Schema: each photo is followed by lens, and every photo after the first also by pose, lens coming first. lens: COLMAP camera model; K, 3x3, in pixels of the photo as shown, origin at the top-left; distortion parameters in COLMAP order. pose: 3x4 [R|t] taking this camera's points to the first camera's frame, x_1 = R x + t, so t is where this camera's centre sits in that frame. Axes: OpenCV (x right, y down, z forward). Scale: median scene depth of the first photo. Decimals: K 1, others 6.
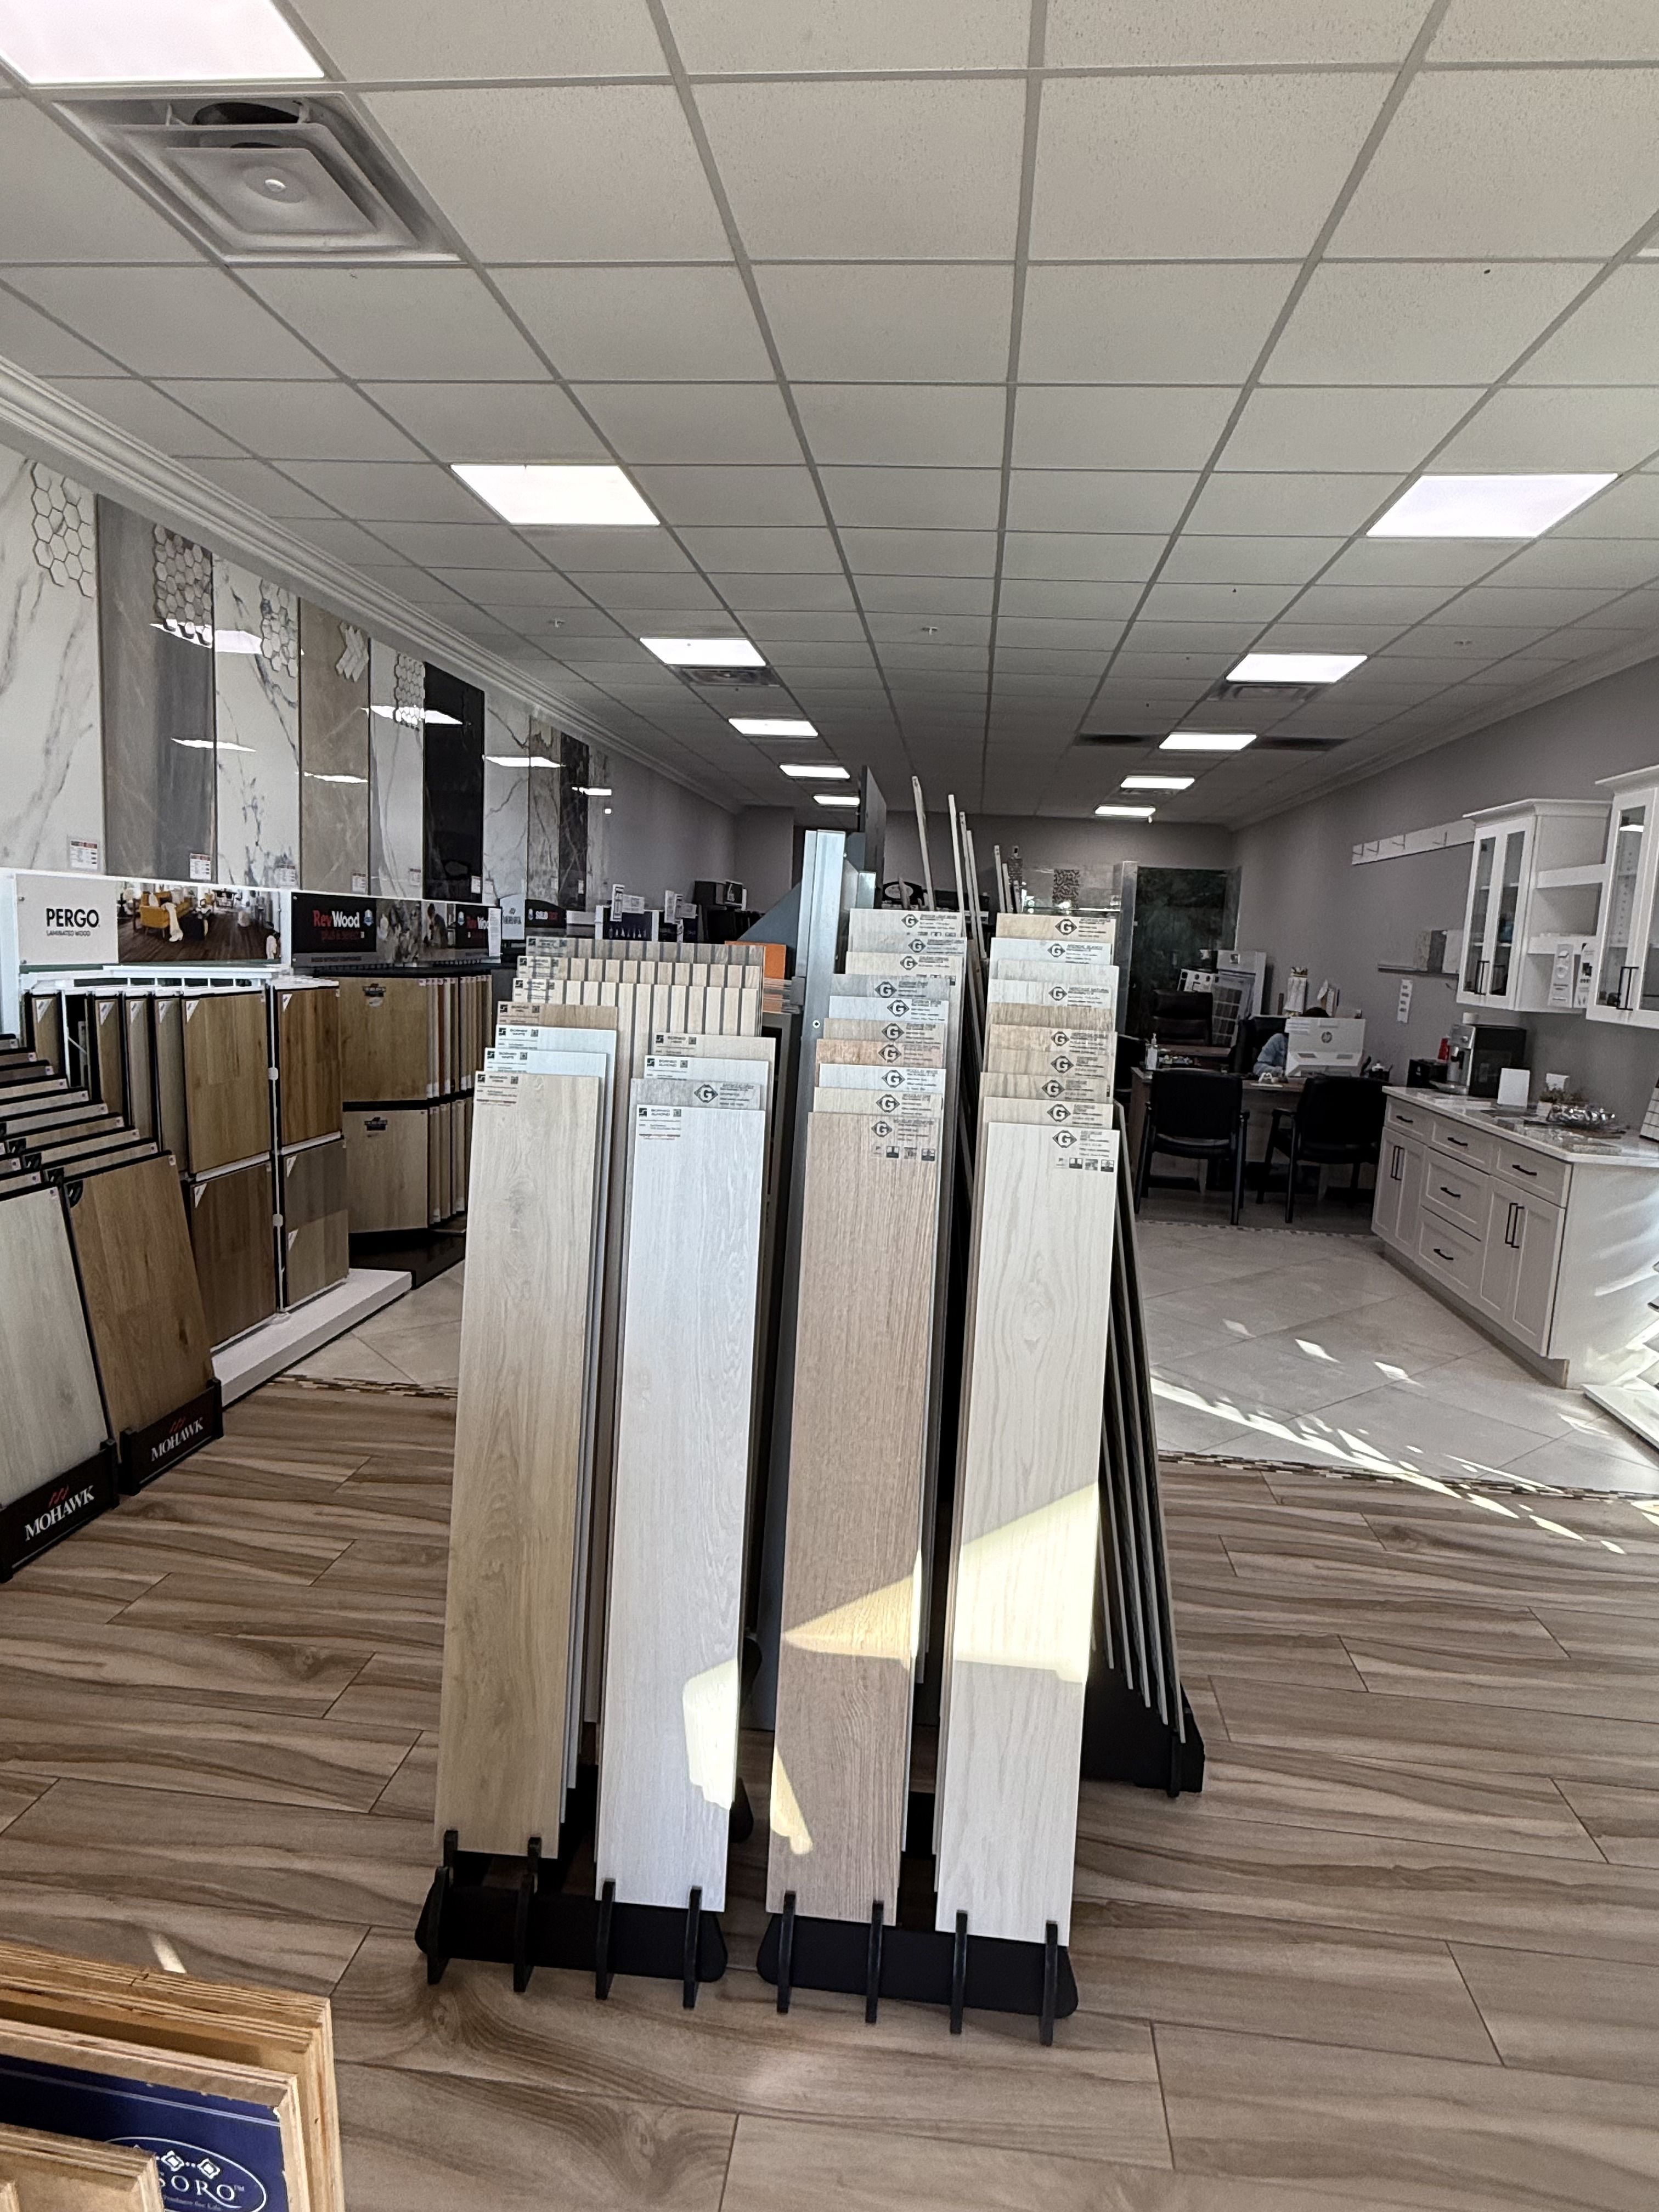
lens RADIAL K [[1274.8, 0, 835.1], [0, 1274.8, 1111.5], [0, 0, 1]] dist [-0.000740, -0.000247]
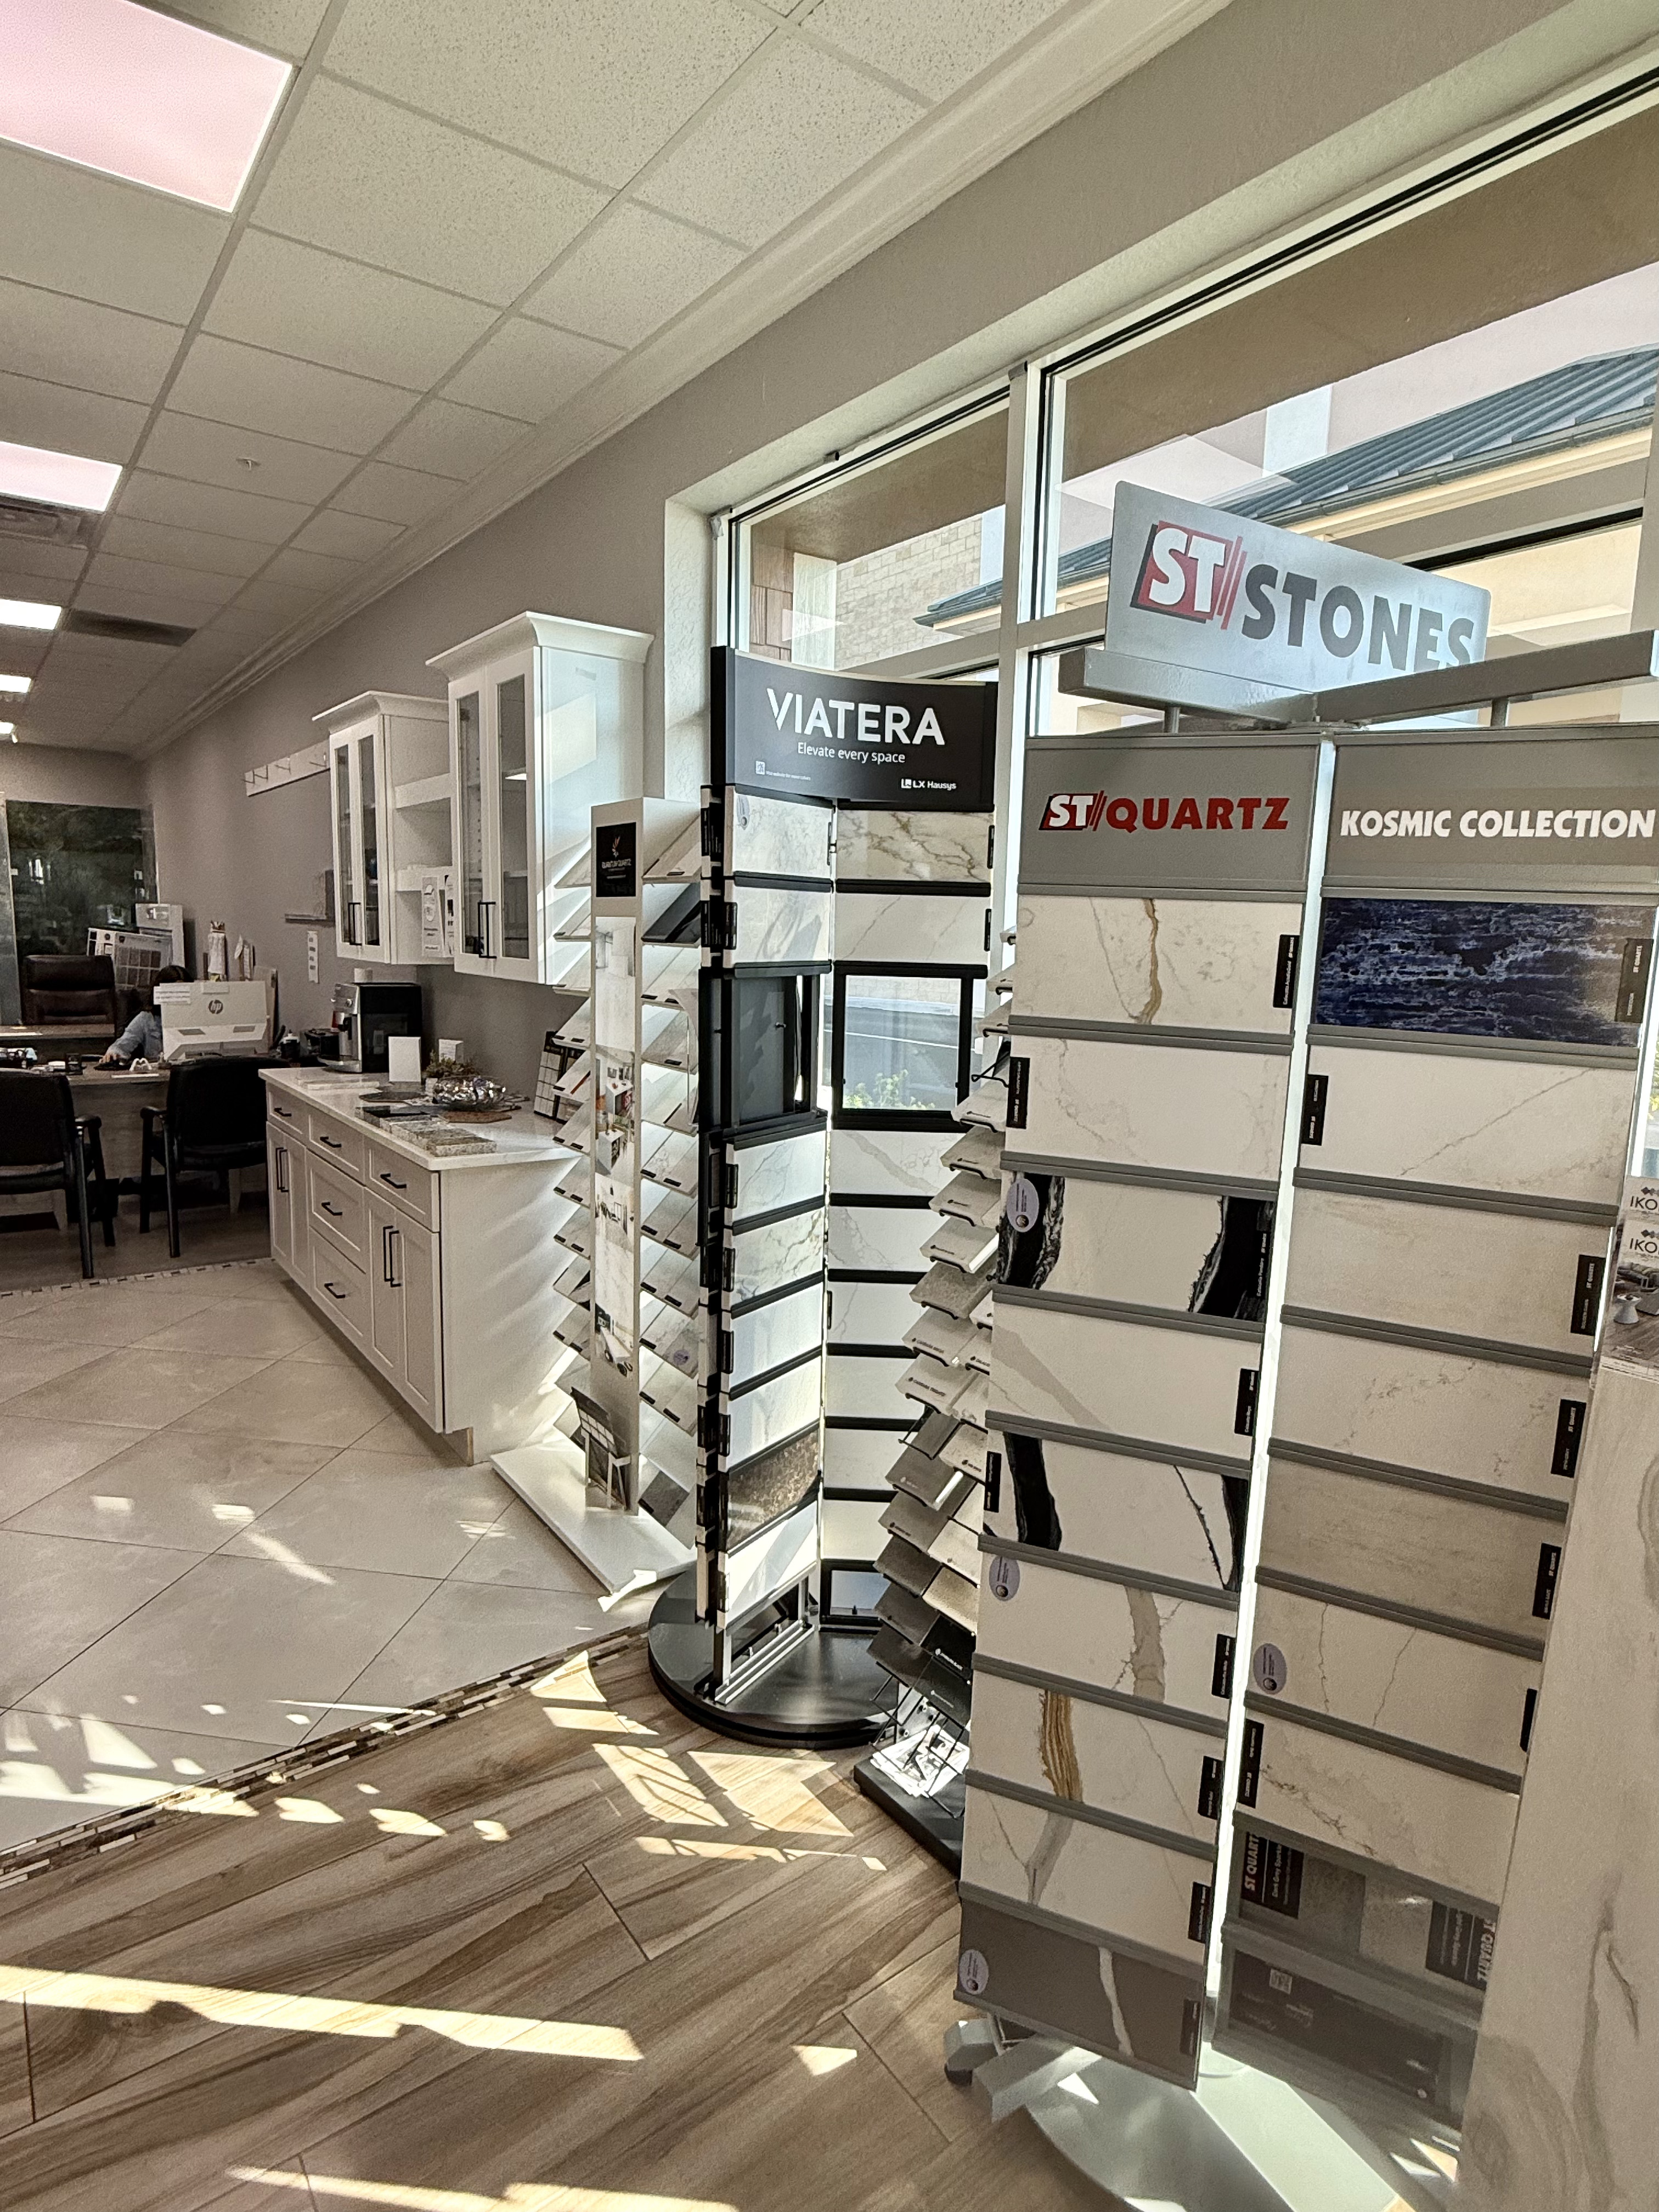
lens RADIAL K [[1196.8, 0, 831.3], [0, 1196.8, 1109.8], [0, 0, 1]] dist [-0.000026, 0.001668]
pose [[0.737027, -0.129931, 0.663257, 0.303979], [0.102671, 0.991482, 0.080139, -0.027521], [-0.668019, 0.009033, 0.744089, 0.349112]]
